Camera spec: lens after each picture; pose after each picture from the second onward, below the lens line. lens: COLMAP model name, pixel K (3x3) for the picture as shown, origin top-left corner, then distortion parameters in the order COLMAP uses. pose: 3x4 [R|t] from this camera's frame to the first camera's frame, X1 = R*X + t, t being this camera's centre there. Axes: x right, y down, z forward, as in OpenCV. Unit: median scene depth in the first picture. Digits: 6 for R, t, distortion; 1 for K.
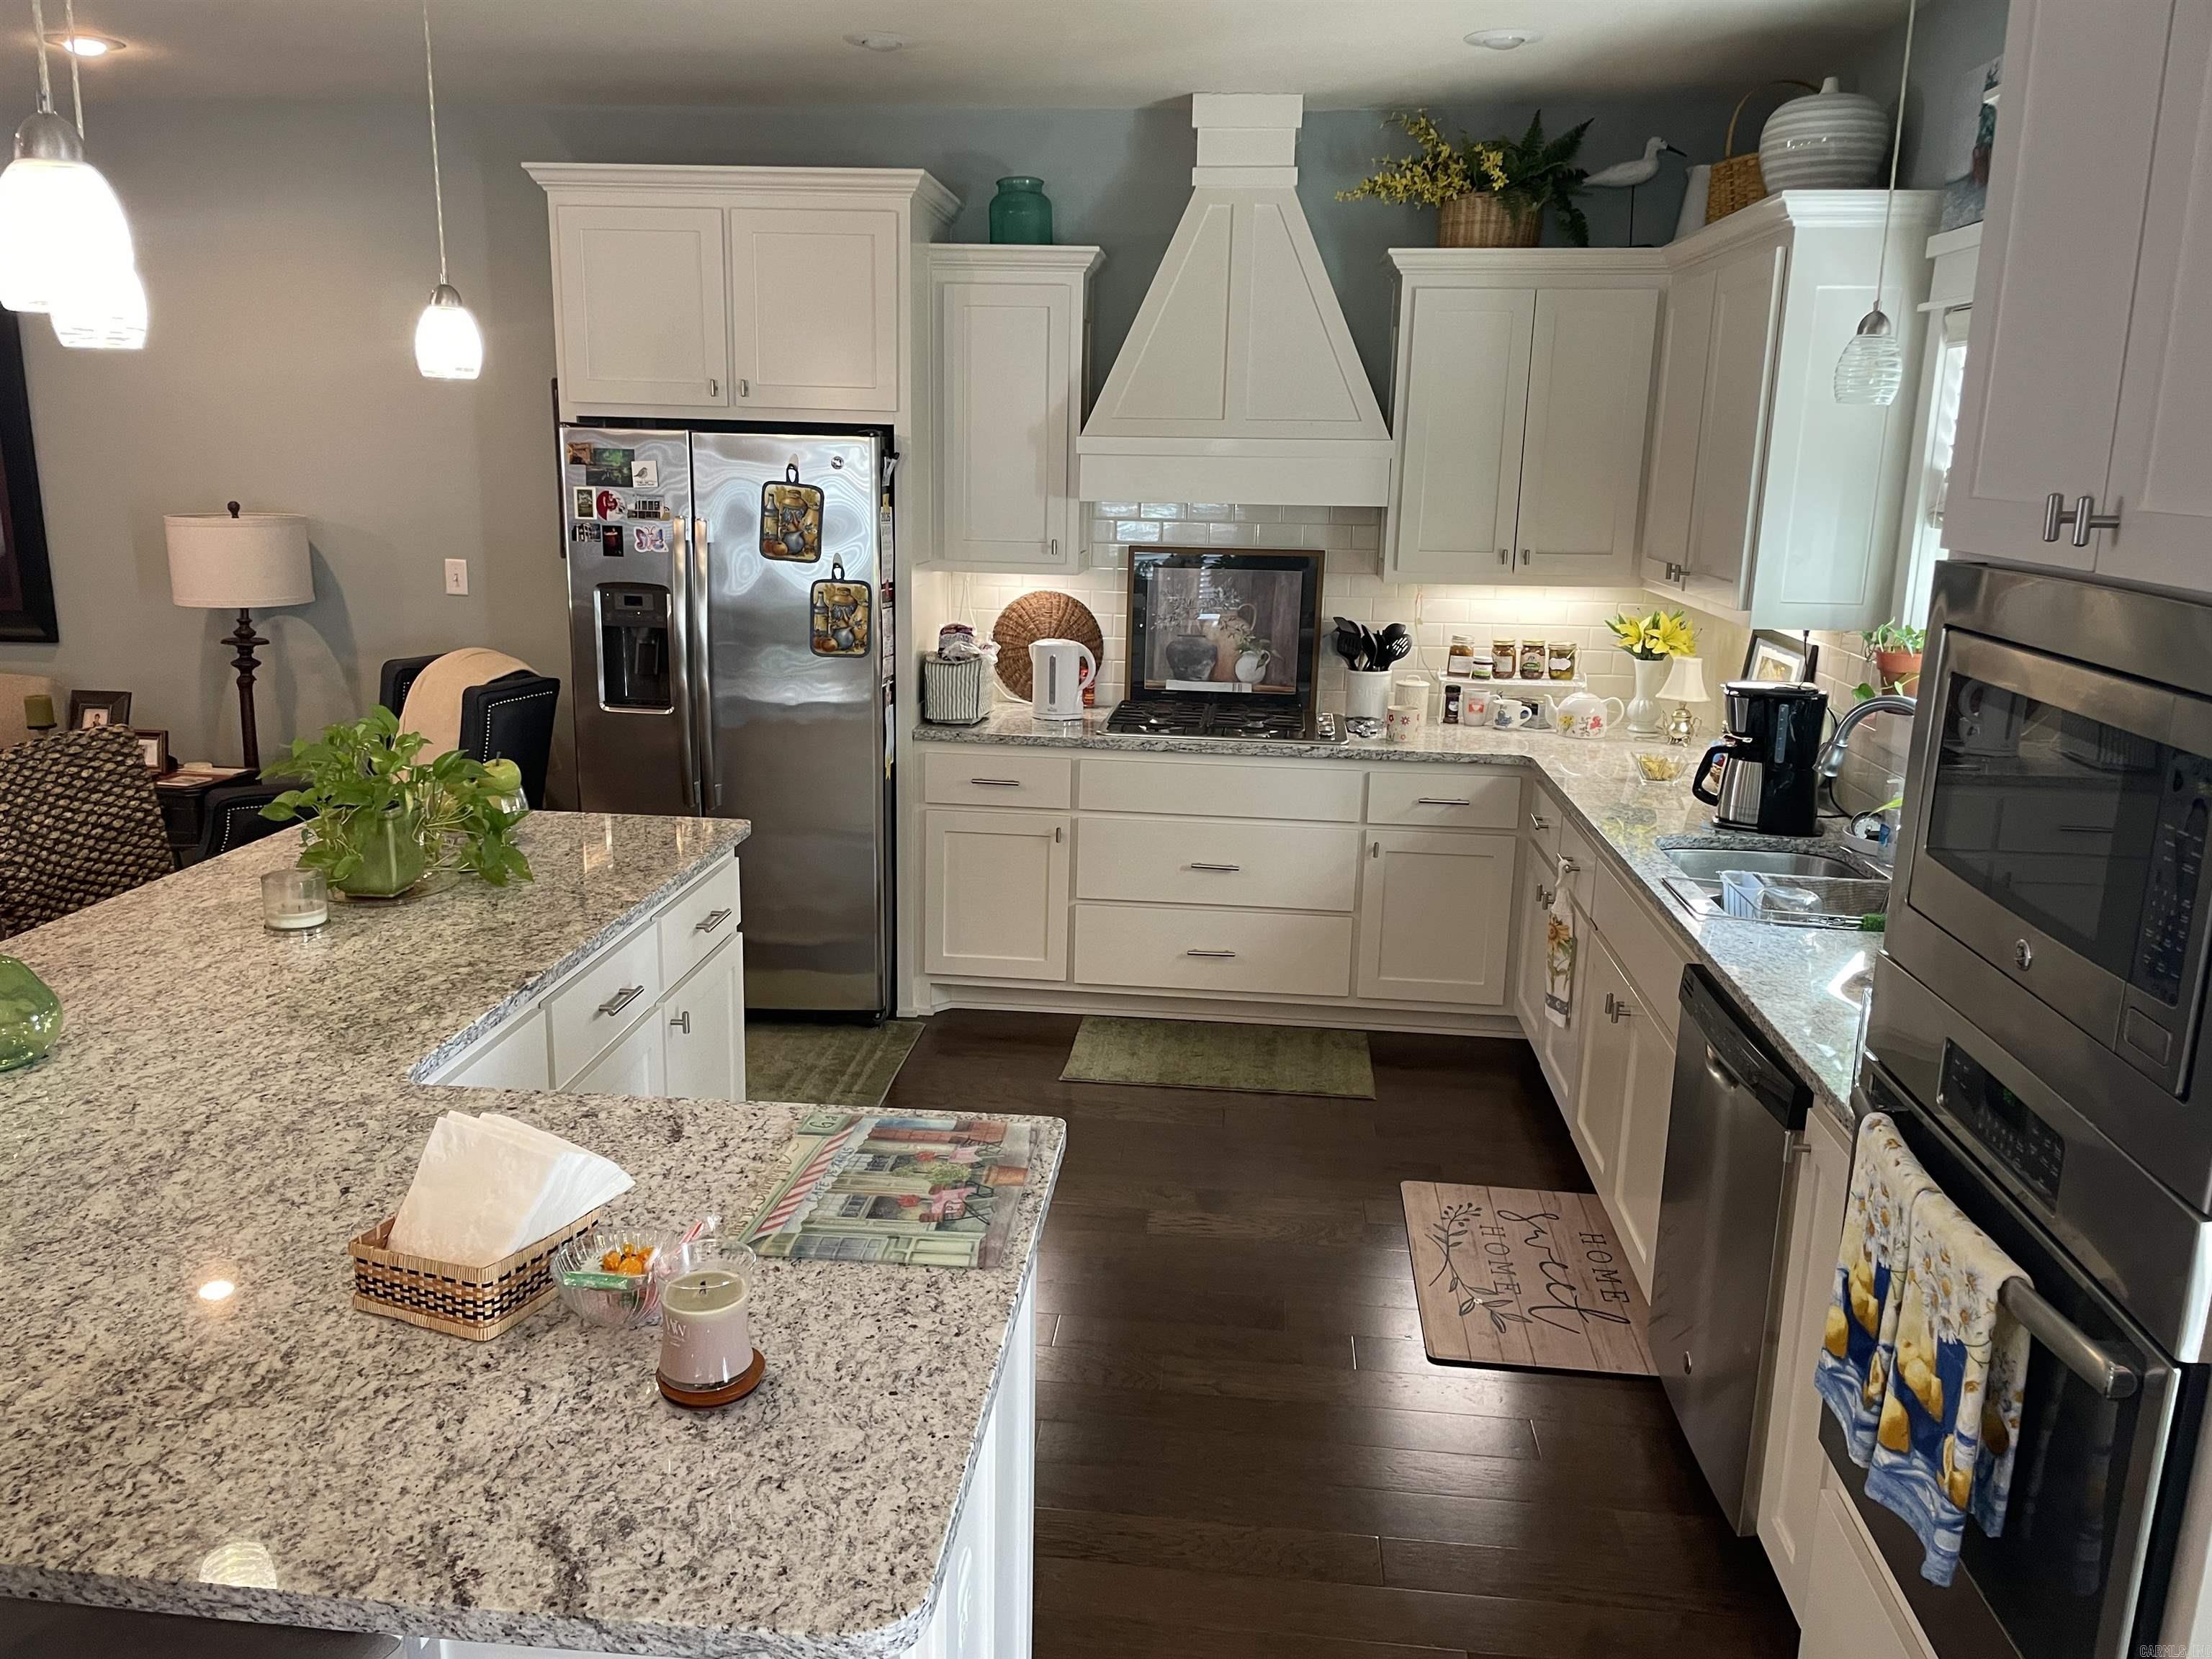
lens RADIAL K [[1681.7, 0, 1097.8], [0, 1681.7, 844.1], [0, 0, 1]] dist [0.059313, -0.014510]
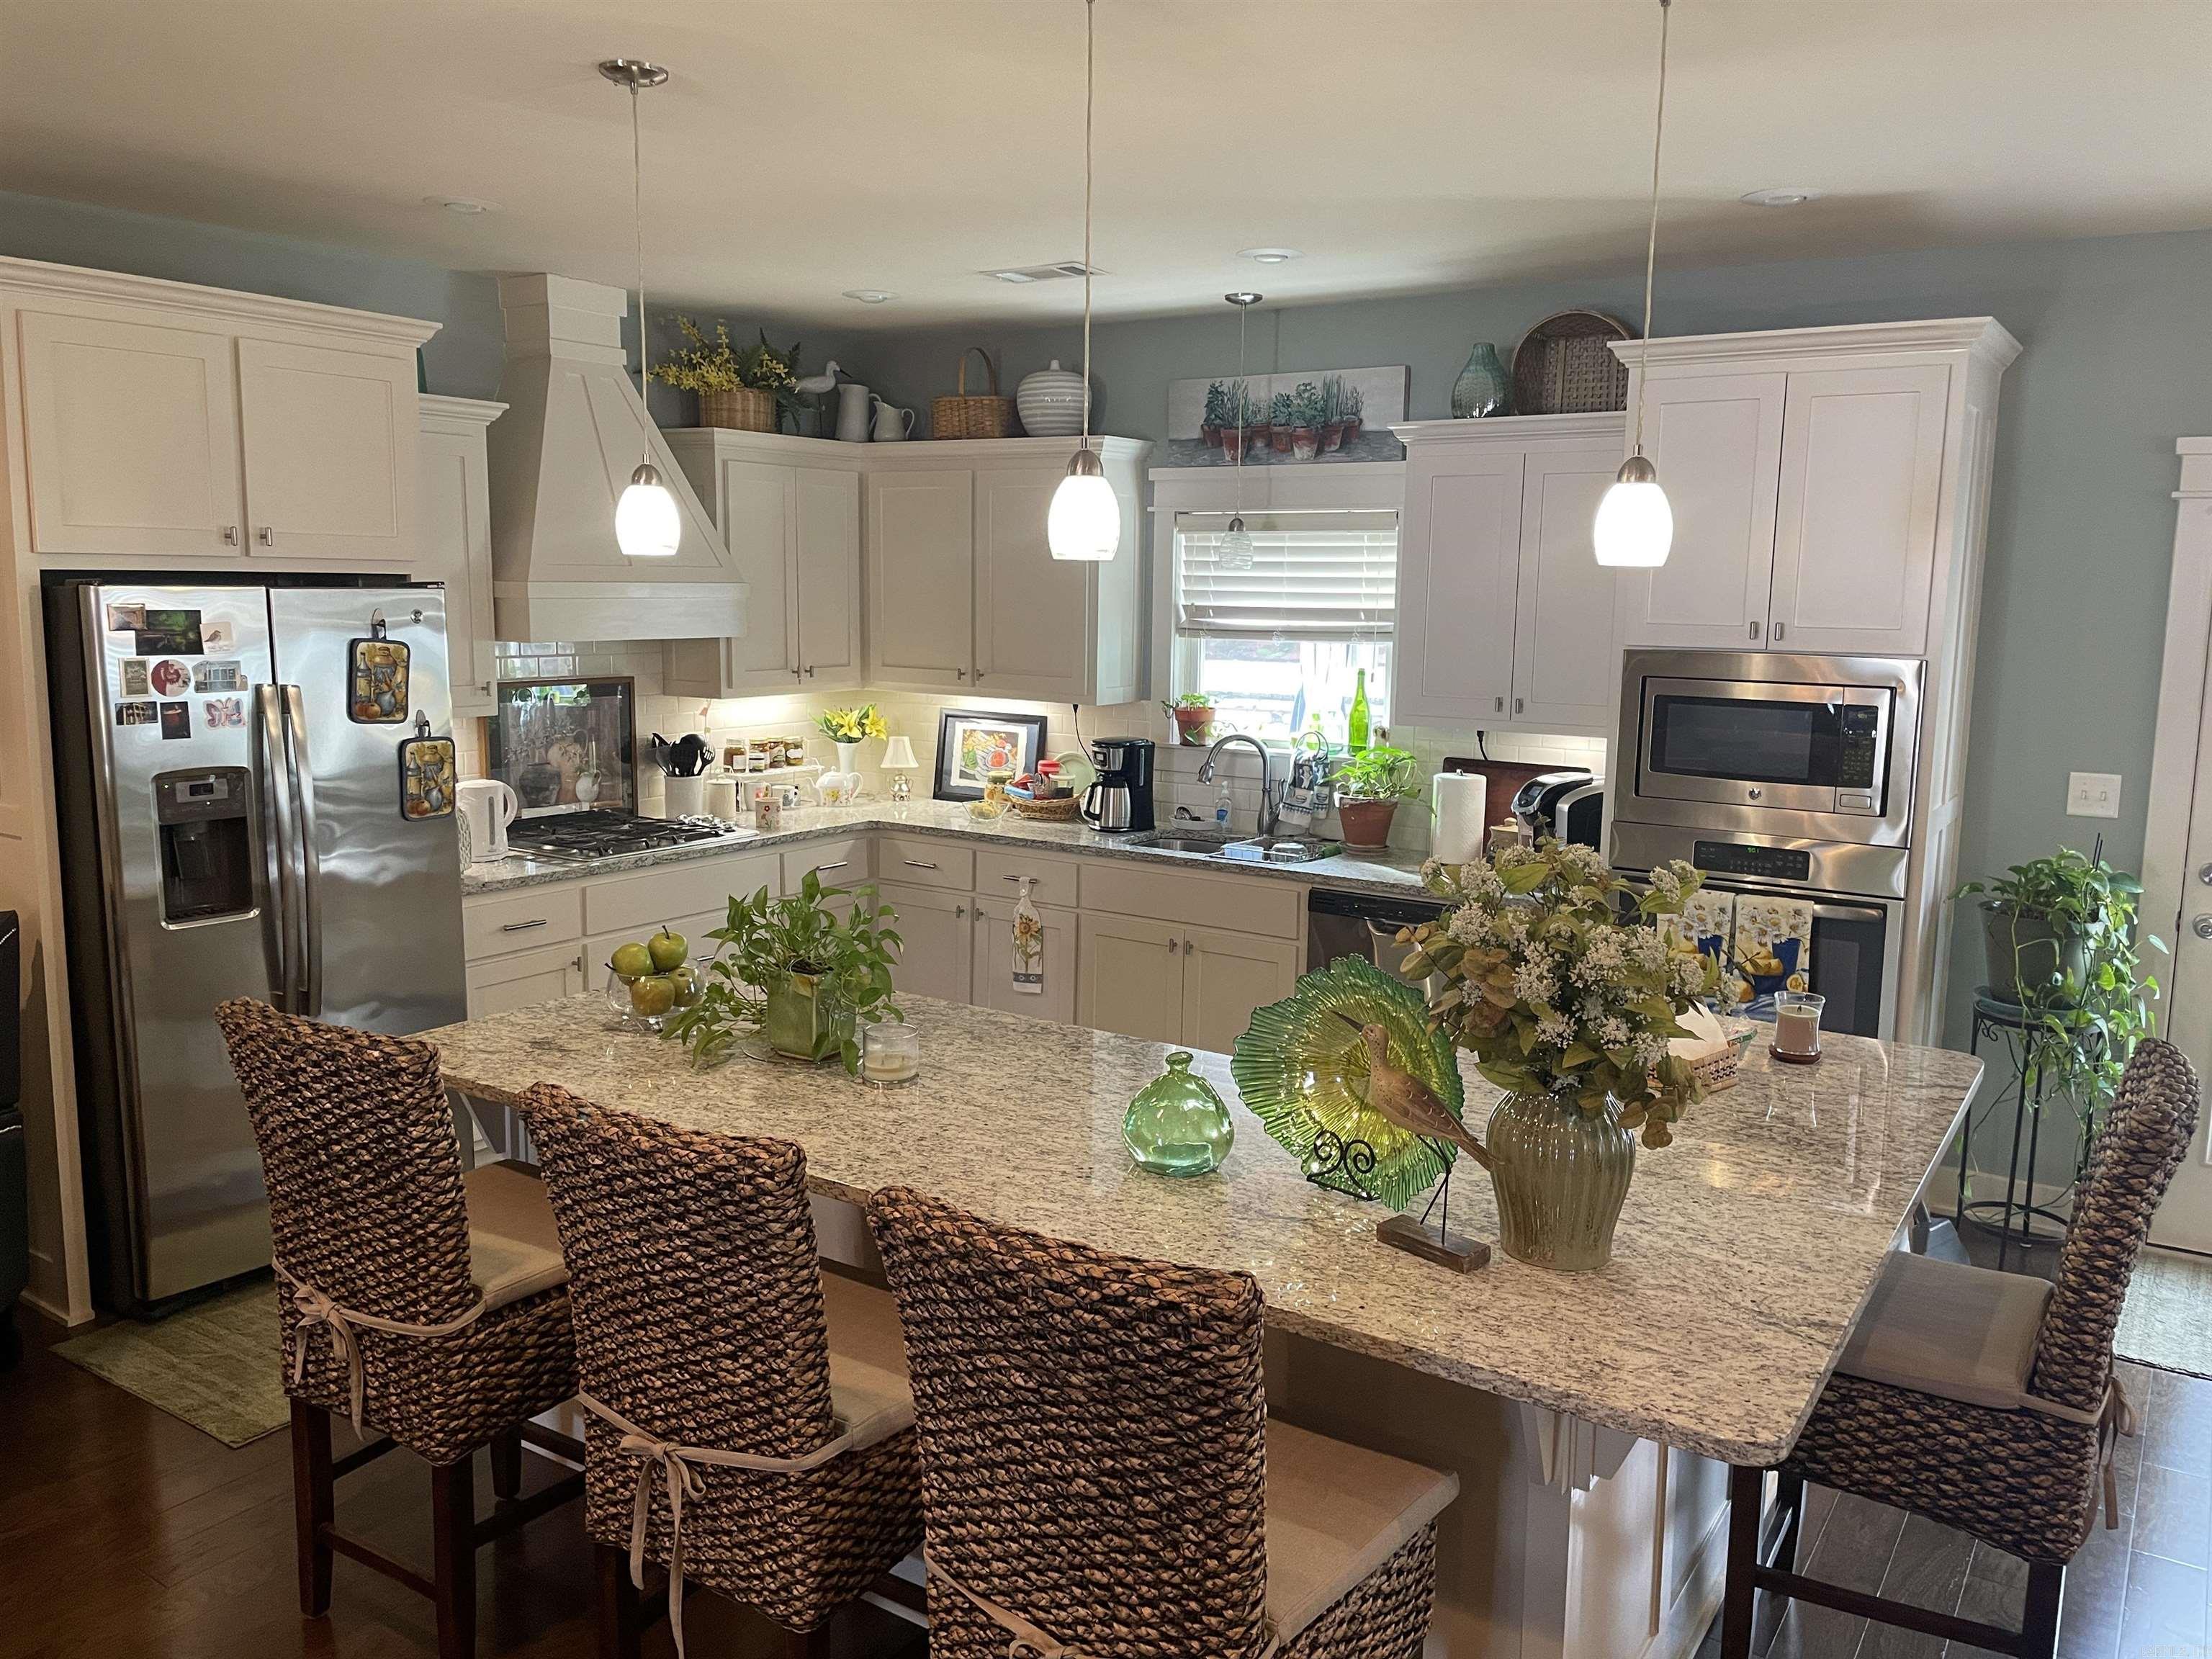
lens RADIAL K [[1681.7, 0, 1104.4], [0, 1681.7, 825.5], [0, 0, 1]] dist [0.059313, -0.014510]
pose [[0.462806, -0.144179, 0.874656, -0.813697], [0.200440, 0.978151, 0.055181, -0.085368], [-0.863501, 0.149778, 0.481593, 0.224043]]
